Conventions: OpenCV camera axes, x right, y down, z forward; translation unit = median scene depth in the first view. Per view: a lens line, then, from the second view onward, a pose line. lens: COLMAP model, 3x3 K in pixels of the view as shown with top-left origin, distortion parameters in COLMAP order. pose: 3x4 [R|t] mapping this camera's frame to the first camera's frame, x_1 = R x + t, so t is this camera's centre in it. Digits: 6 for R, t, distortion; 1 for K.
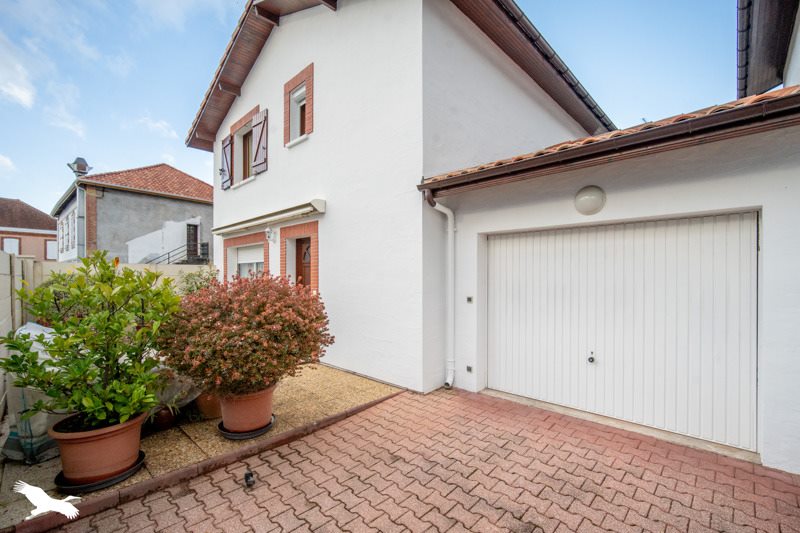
lens RADIAL K [[352.0, 0, 400.3], [0, 352.0, 274.5], [0, 0, 1]] dist [-0.013819, 0.000058]
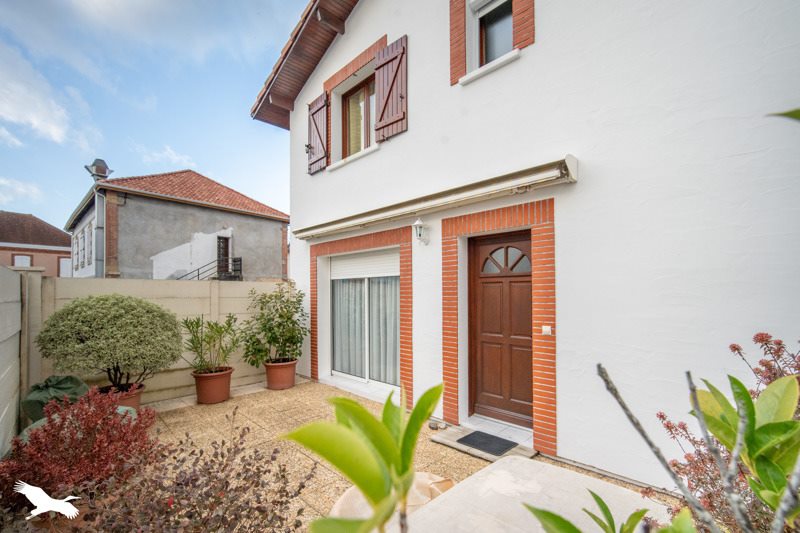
lens RADIAL K [[352.0, 0, 398.2], [0, 352.0, 287.1], [0, 0, 1]] dist [-0.013819, 0.000058]
pose [[0.999747, -0.005371, -0.021821, -0.161983], [0.005078, 0.999896, -0.013465, -0.003030], [0.021891, 0.013351, 0.999671, 0.156613]]
